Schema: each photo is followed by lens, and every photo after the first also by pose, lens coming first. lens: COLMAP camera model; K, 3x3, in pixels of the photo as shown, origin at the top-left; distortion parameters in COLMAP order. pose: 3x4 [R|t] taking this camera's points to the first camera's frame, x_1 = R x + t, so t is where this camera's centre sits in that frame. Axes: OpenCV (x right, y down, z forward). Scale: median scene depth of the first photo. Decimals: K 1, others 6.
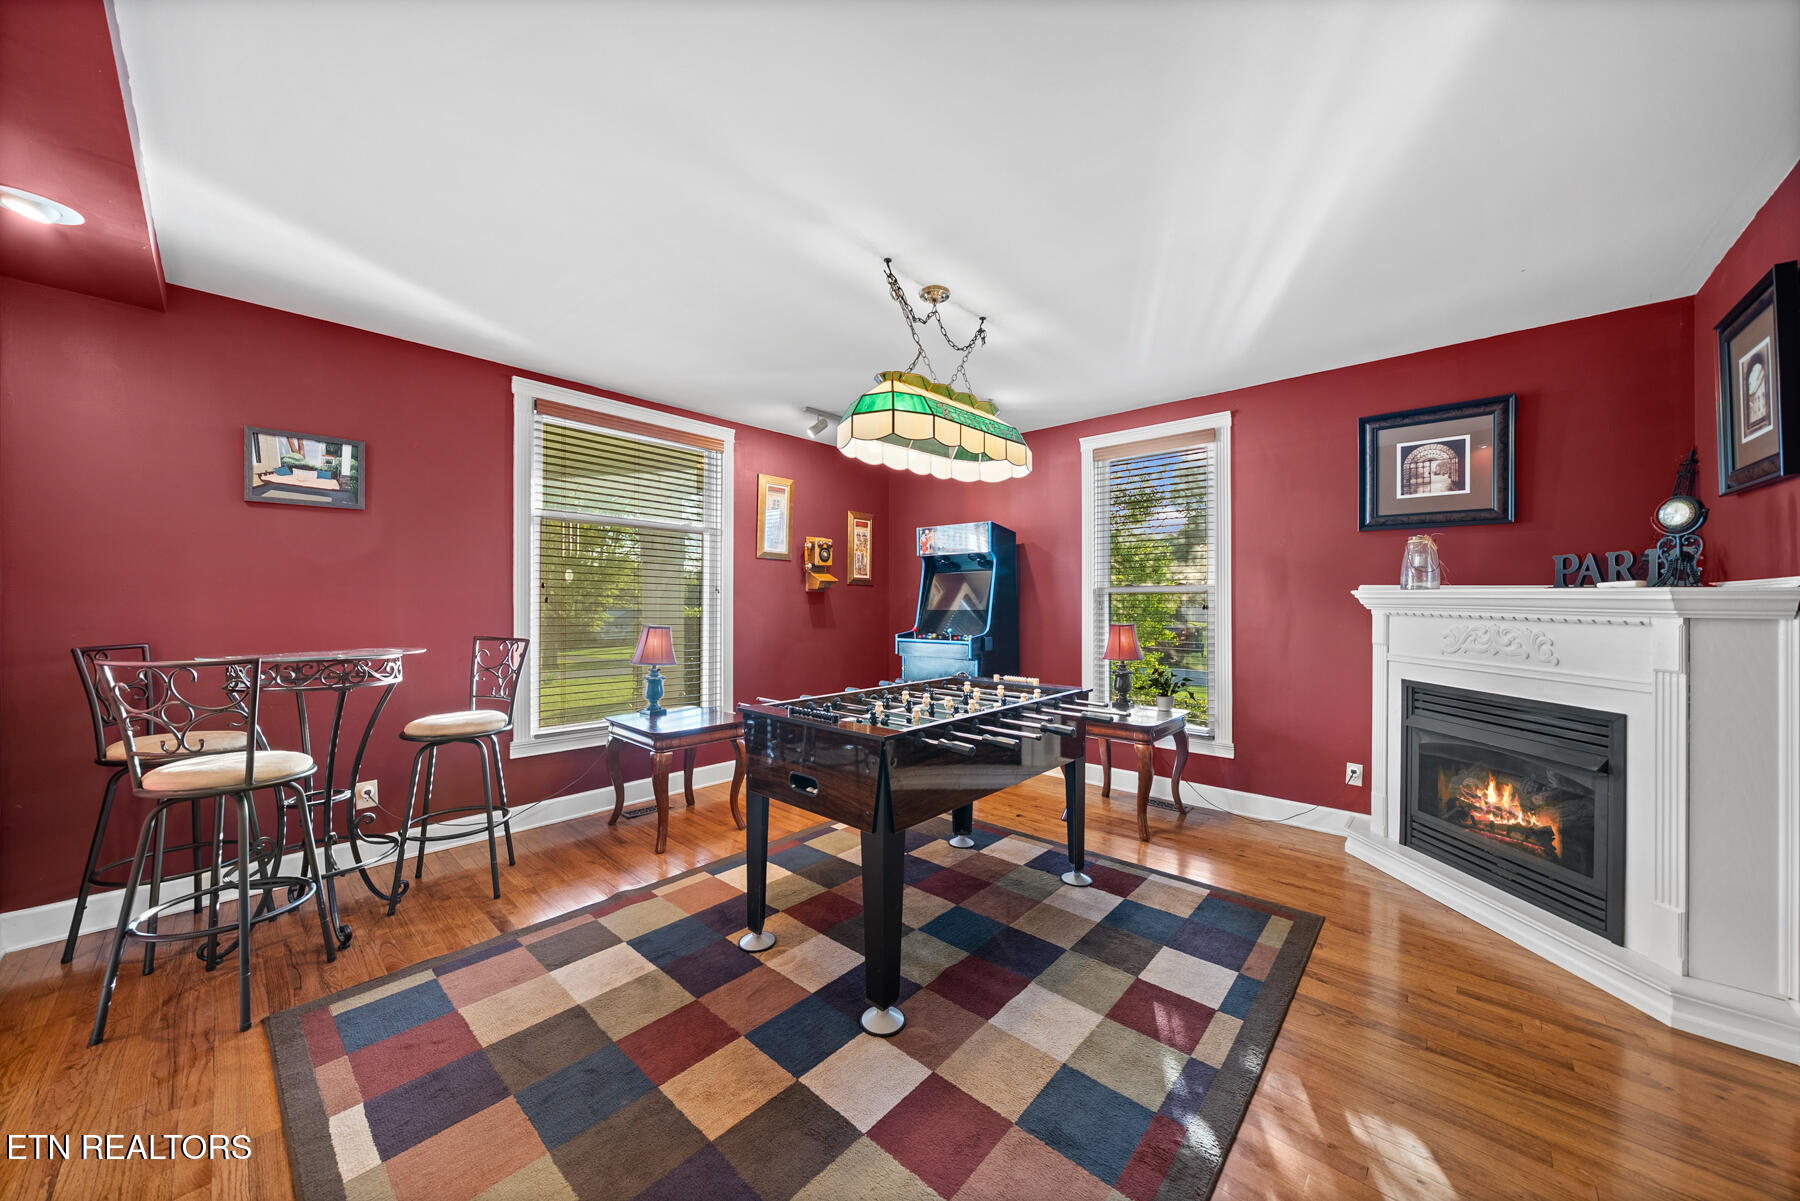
lens RADIAL K [[633.1, 0, 900.0], [0, 633.1, 600.5], [0, 0, 1]] dist [-0.003769, -0.000288]
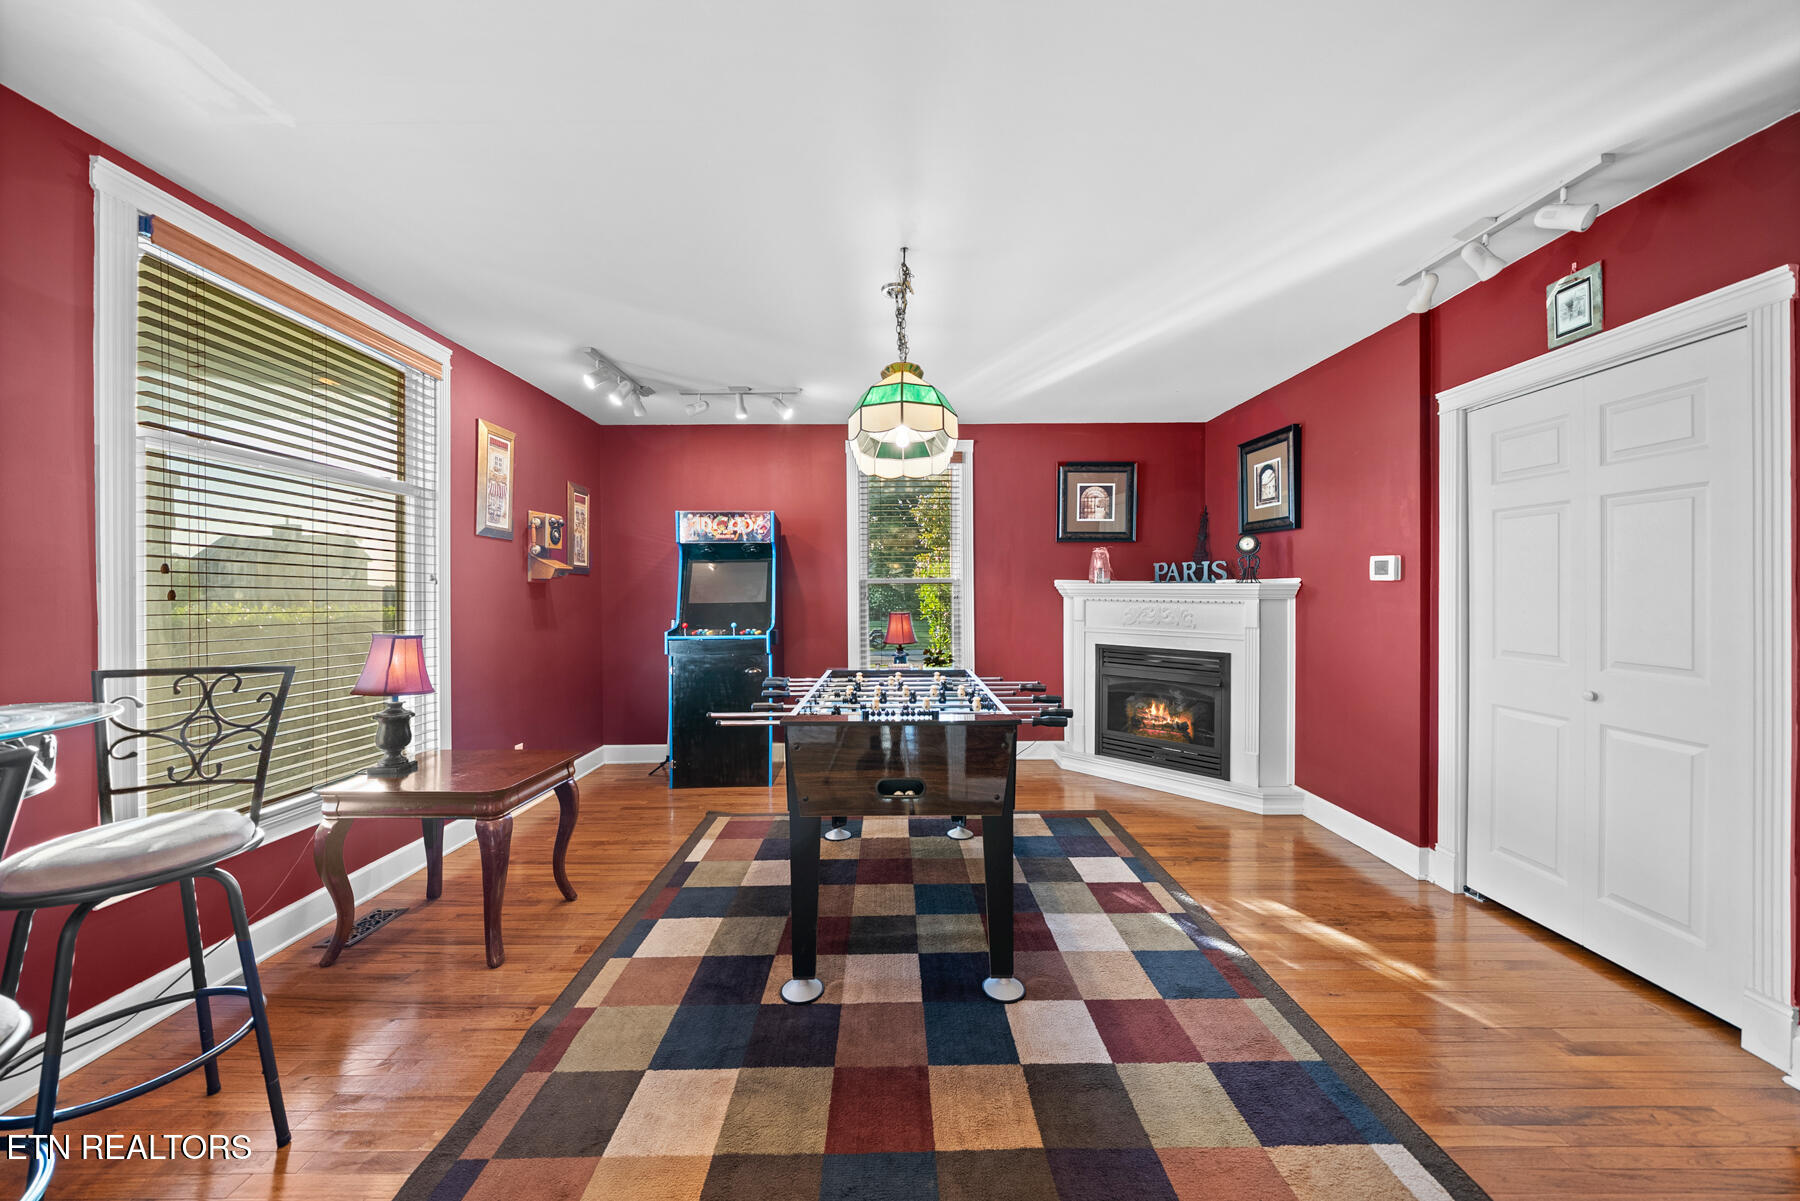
lens RADIAL K [[638.9, 0, 892.9], [0, 638.9, 595.2], [0, 0, 1]] dist [-0.003513, -0.000072]
pose [[0.732530, -0.008378, 0.680683, -0.612897], [0.005140, 0.999964, 0.006777, -0.002065], [-0.680716, -0.001466, 0.732546, 0.238524]]
